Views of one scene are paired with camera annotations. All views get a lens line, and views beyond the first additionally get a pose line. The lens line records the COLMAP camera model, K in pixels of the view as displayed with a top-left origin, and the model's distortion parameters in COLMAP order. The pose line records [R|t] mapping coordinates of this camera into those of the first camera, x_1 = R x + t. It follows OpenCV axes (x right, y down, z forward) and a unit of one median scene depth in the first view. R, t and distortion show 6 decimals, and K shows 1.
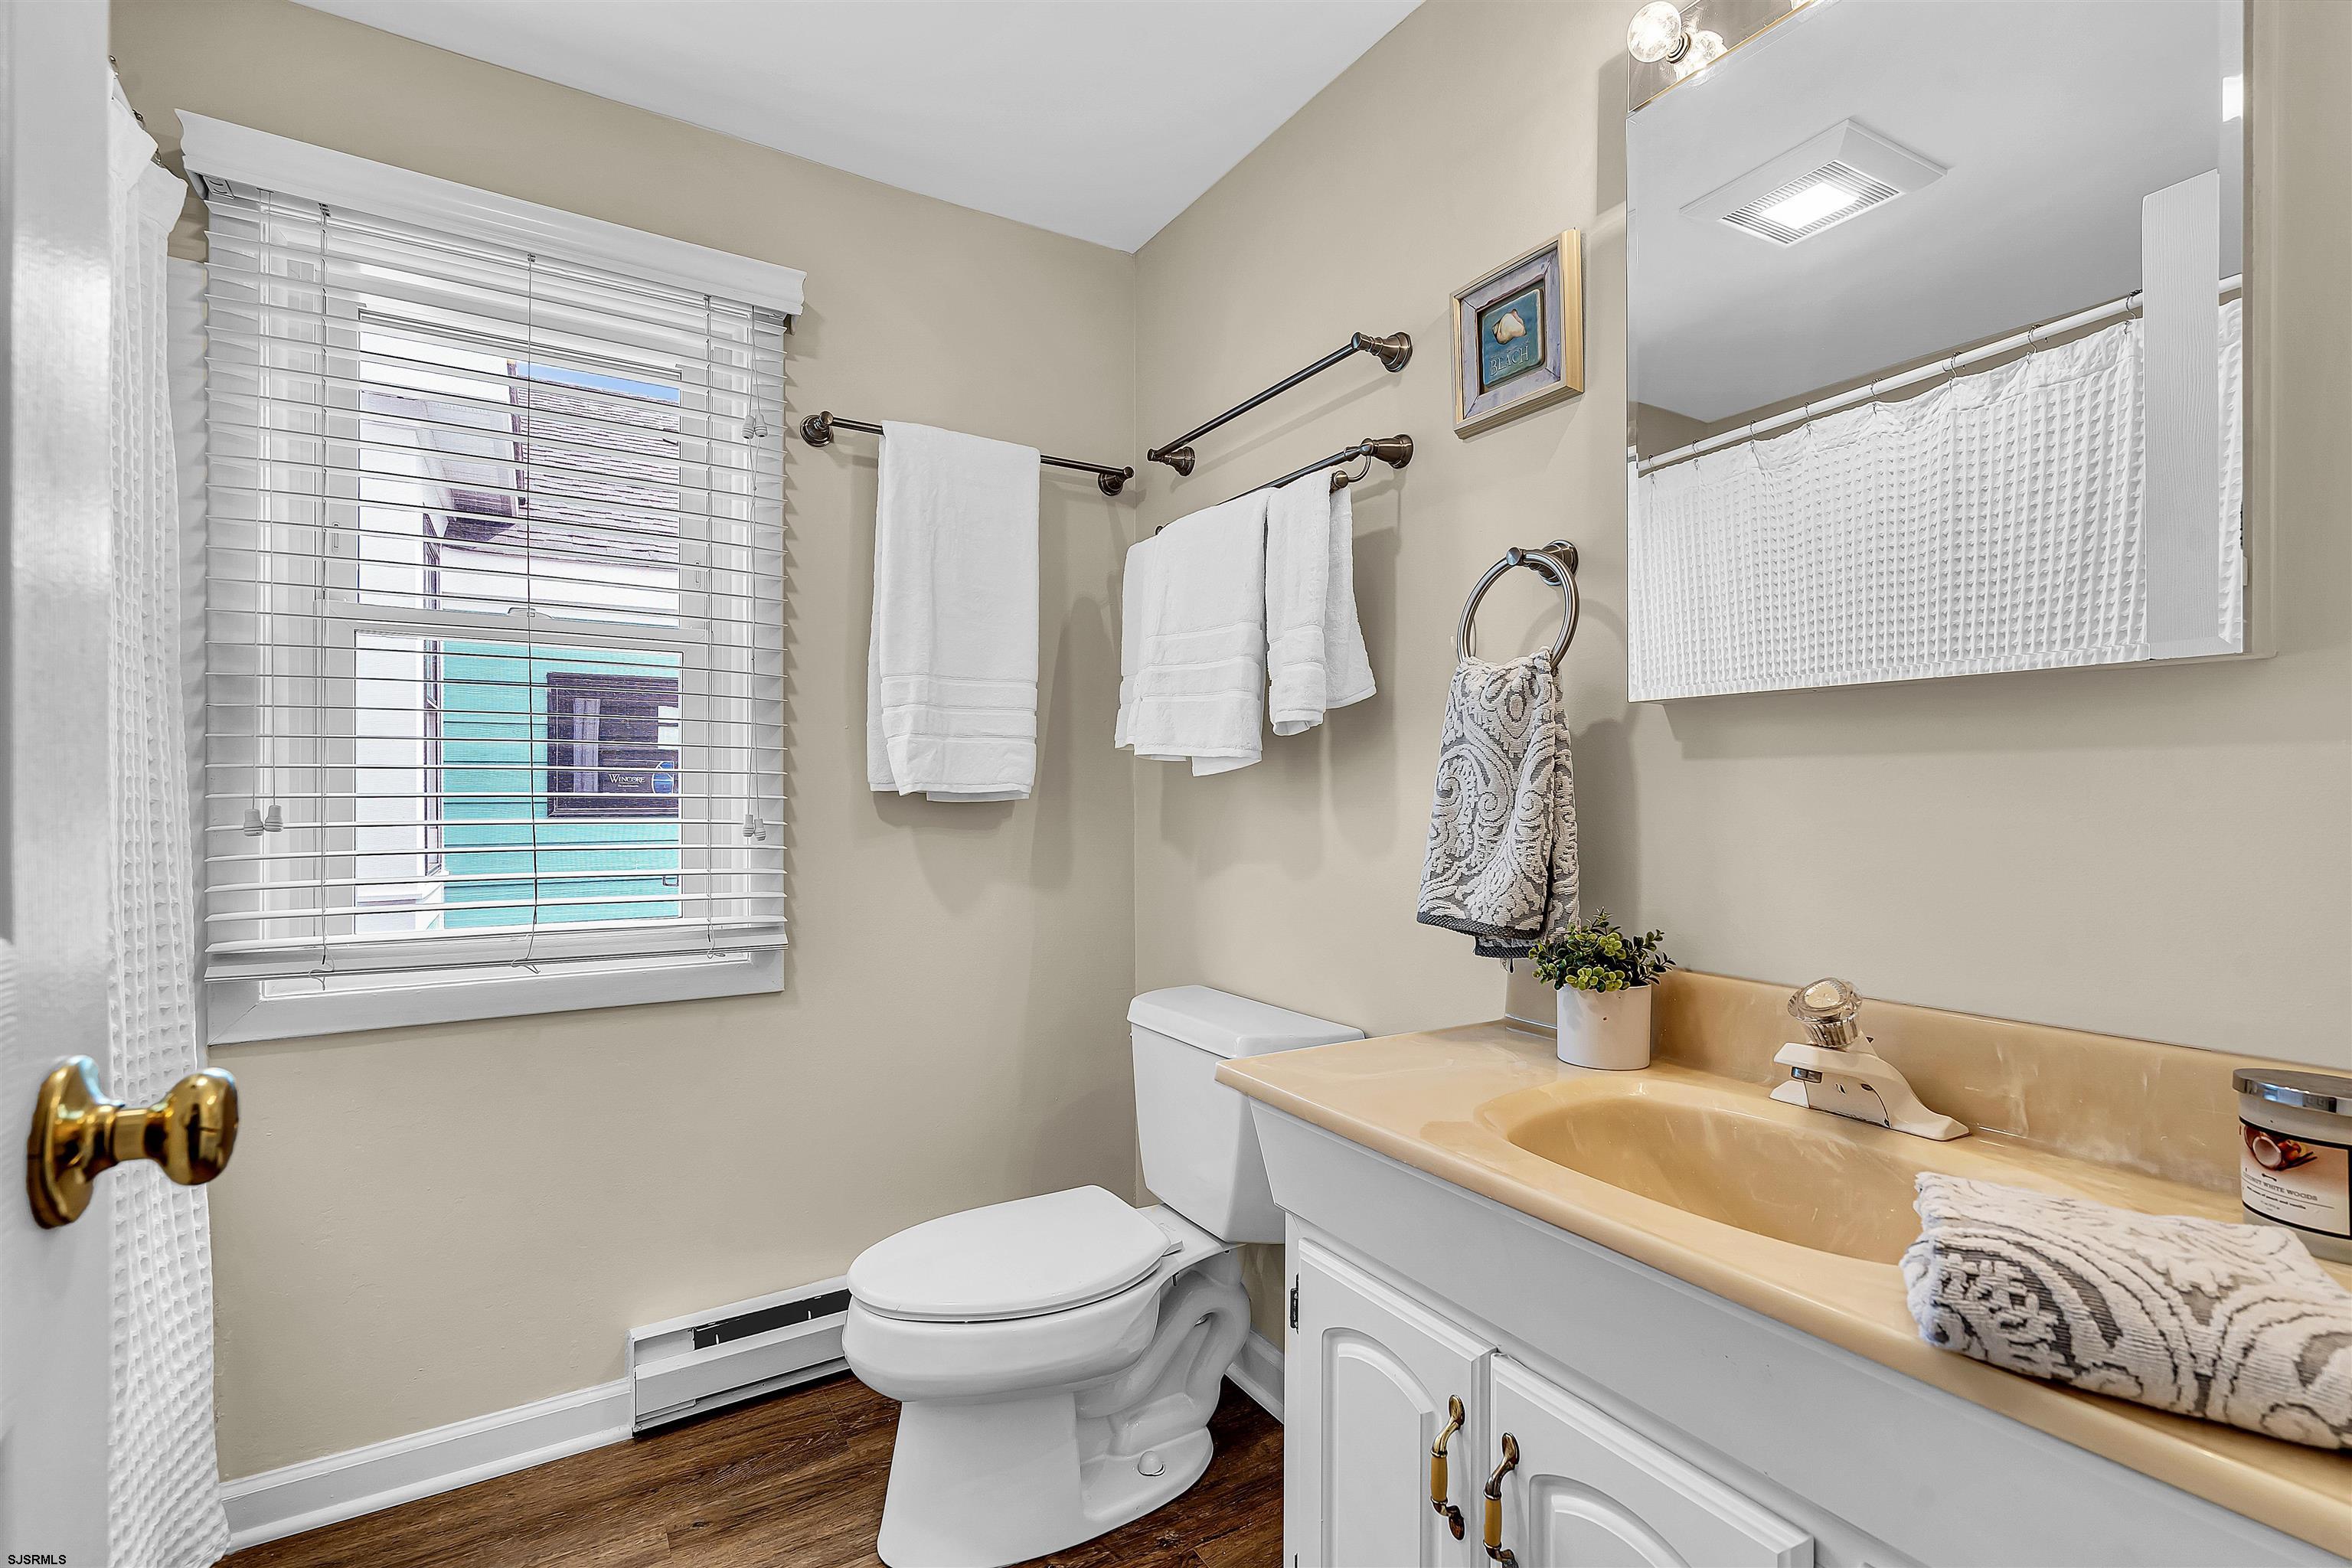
lens RADIAL K [[1069.6, 0, 1192.7], [0, 1069.6, 801.6], [0, 0, 1]] dist [-0.000588, 0.000158]
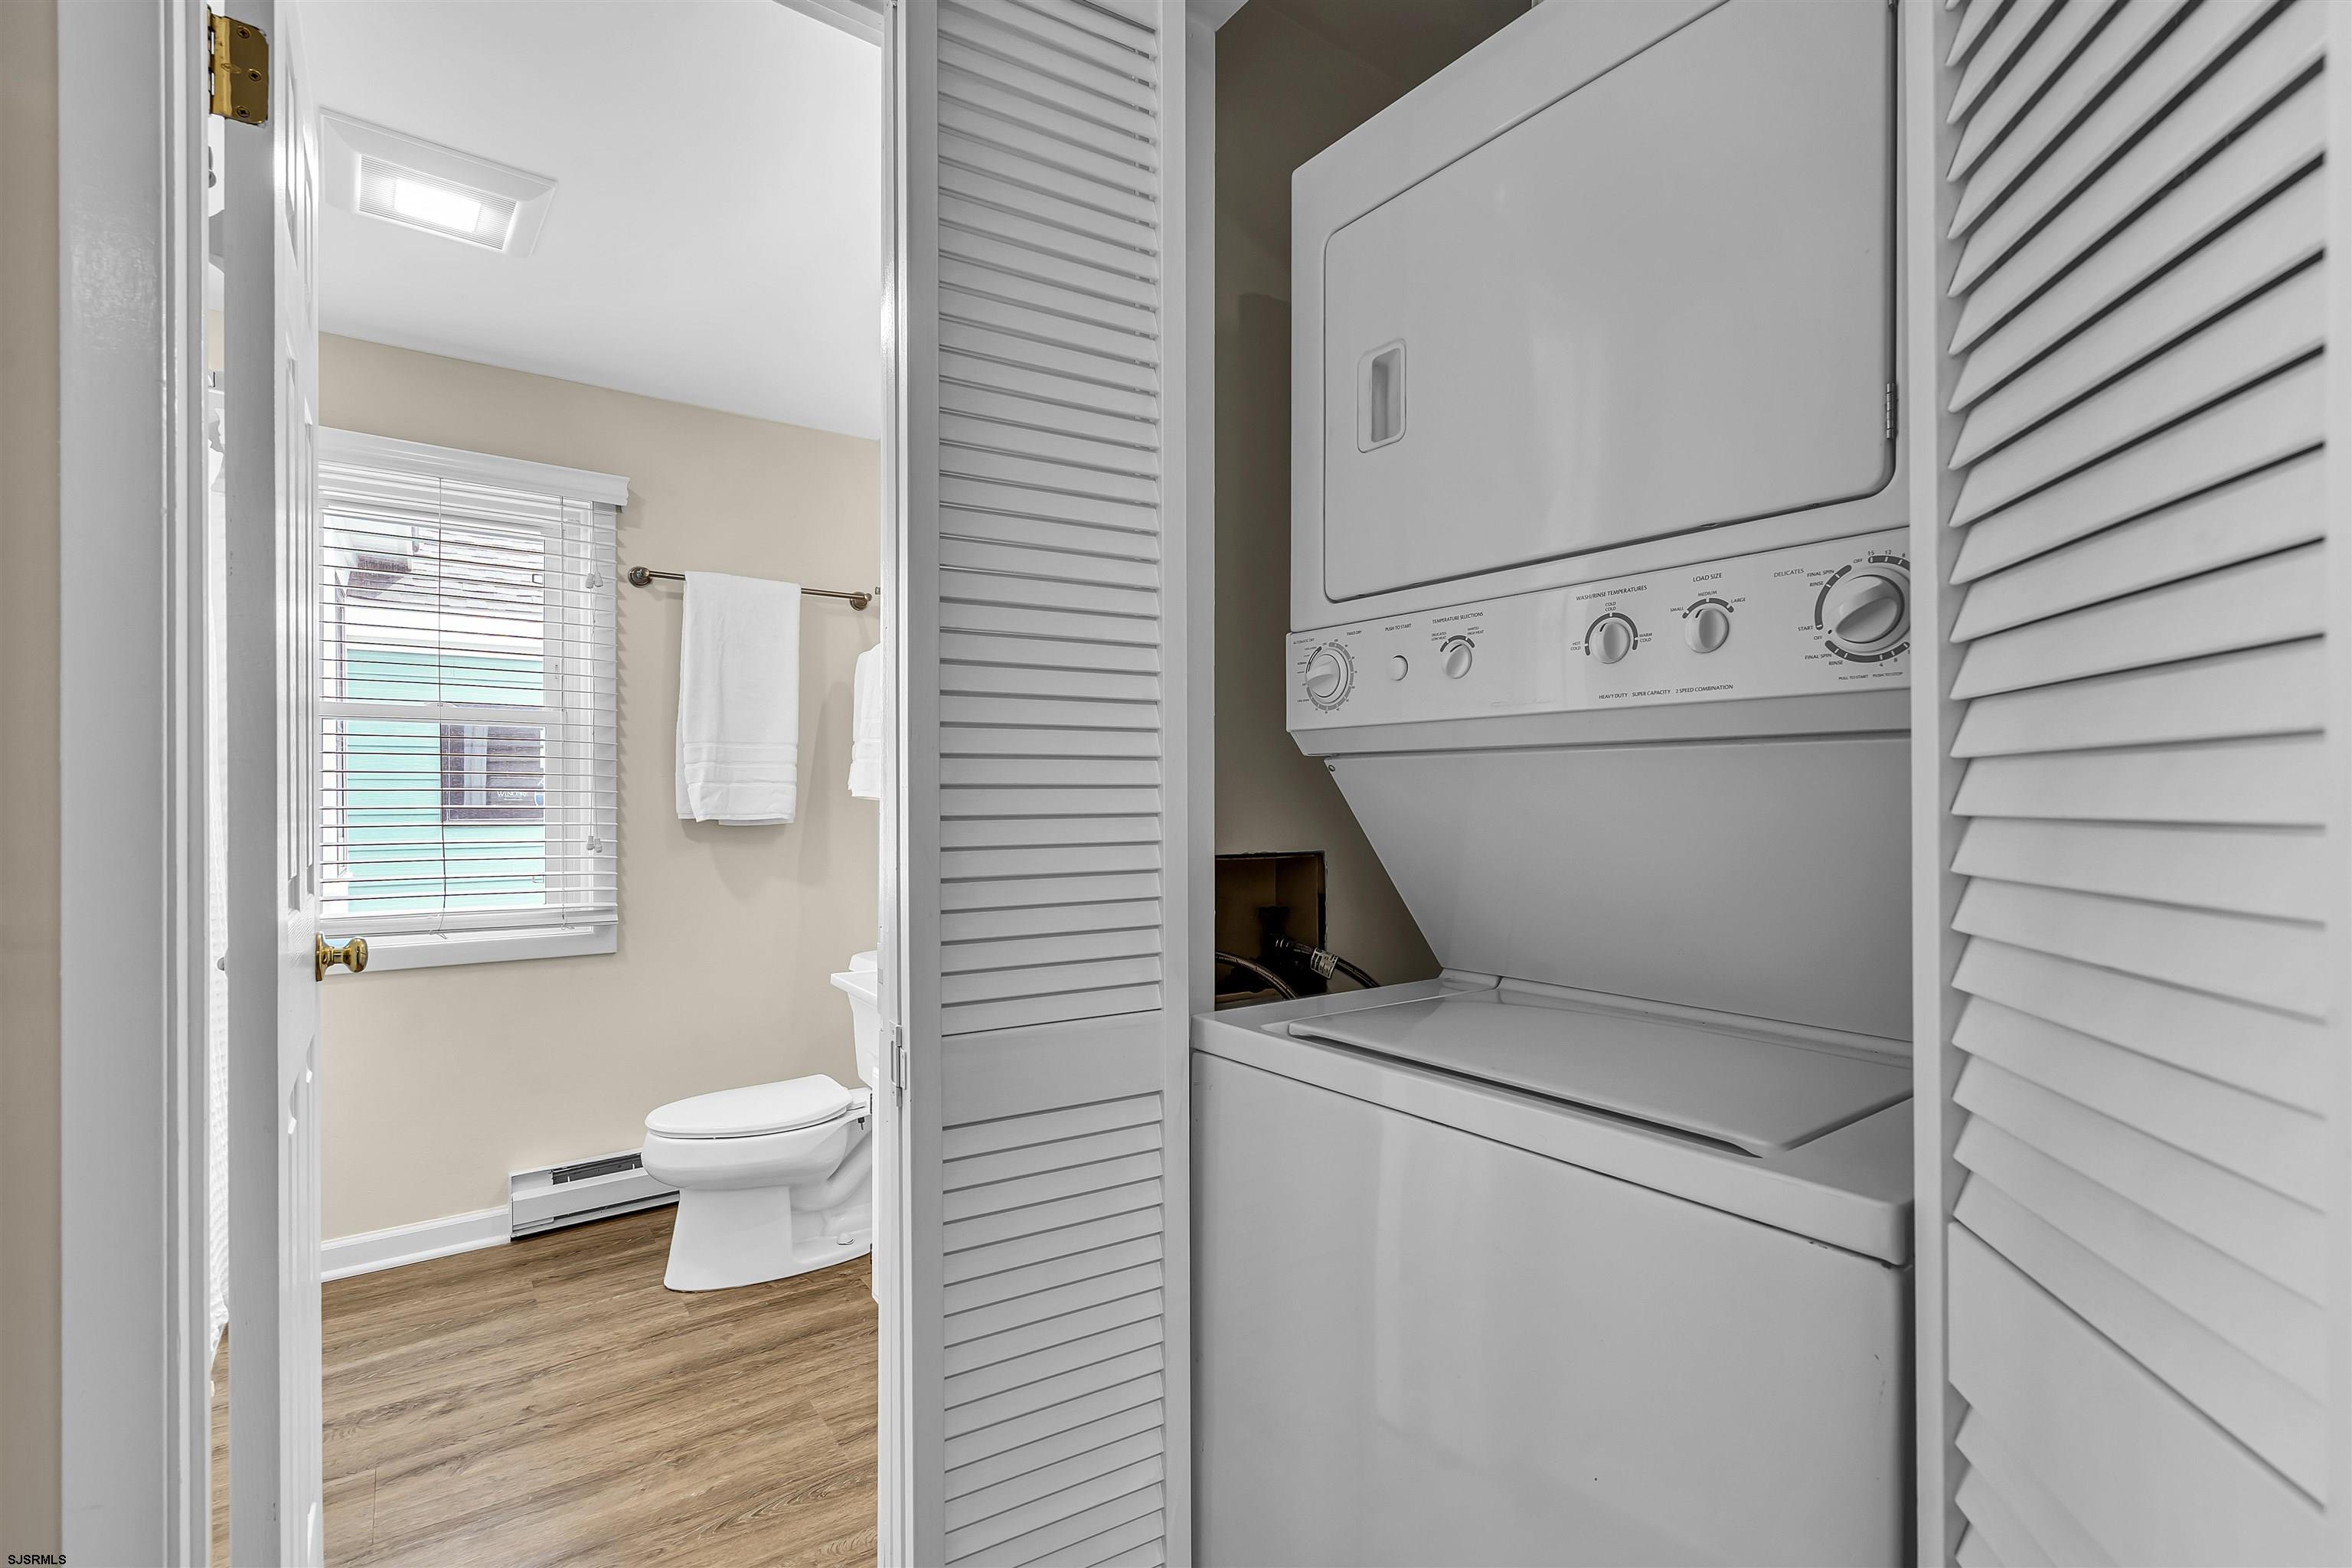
lens RADIAL K [[1067.4, 0, 1183.1], [0, 1067.4, 807.2], [0, 0, 1]] dist [-0.002417, 0.000232]
pose [[0.997246, 0.004629, 0.074019, 0.326337], [-0.004944, 0.999979, 0.004078, -0.040166], [-0.073999, -0.004433, 0.997248, -0.600738]]
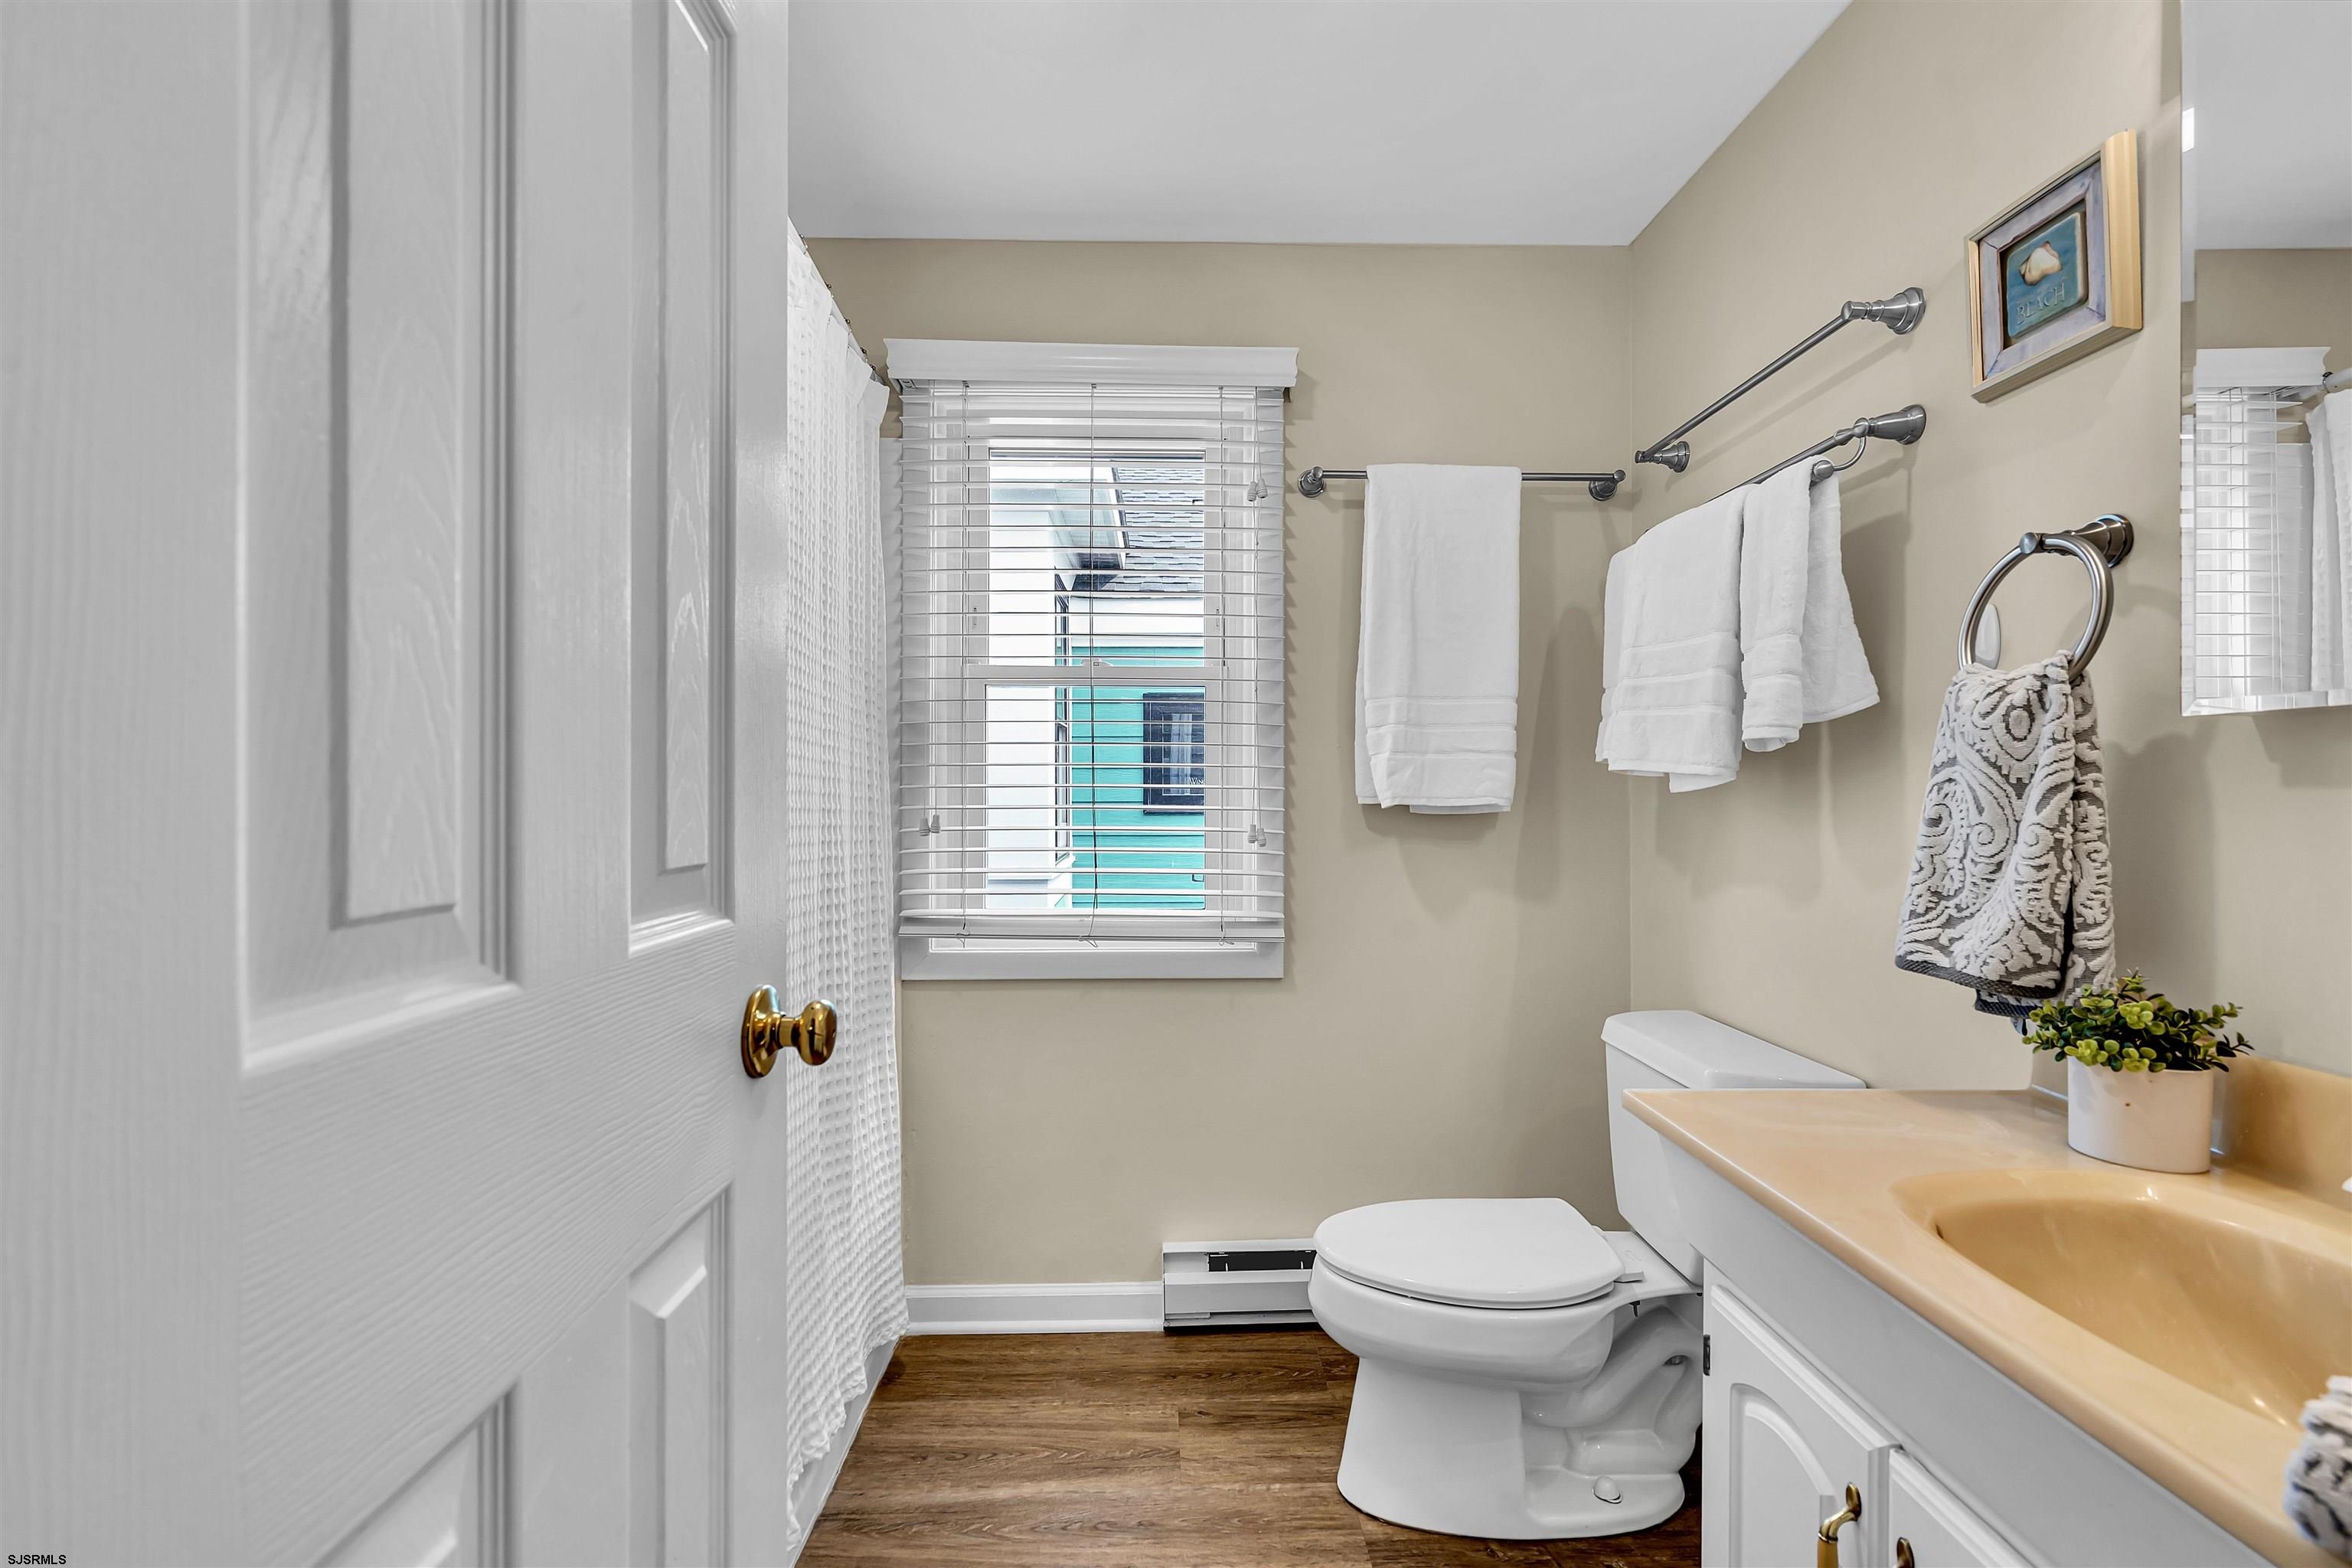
lens RADIAL K [[1067.4, 0, 1183.1], [0, 1067.4, 807.2], [0, 0, 1]] dist [-0.002417, 0.000232]
pose [[0.864905, 0.009812, -0.501839, 0.105187], [-0.005448, 0.999934, 0.010161, -0.018617], [0.501905, -0.006055, 0.864901, -0.043795]]
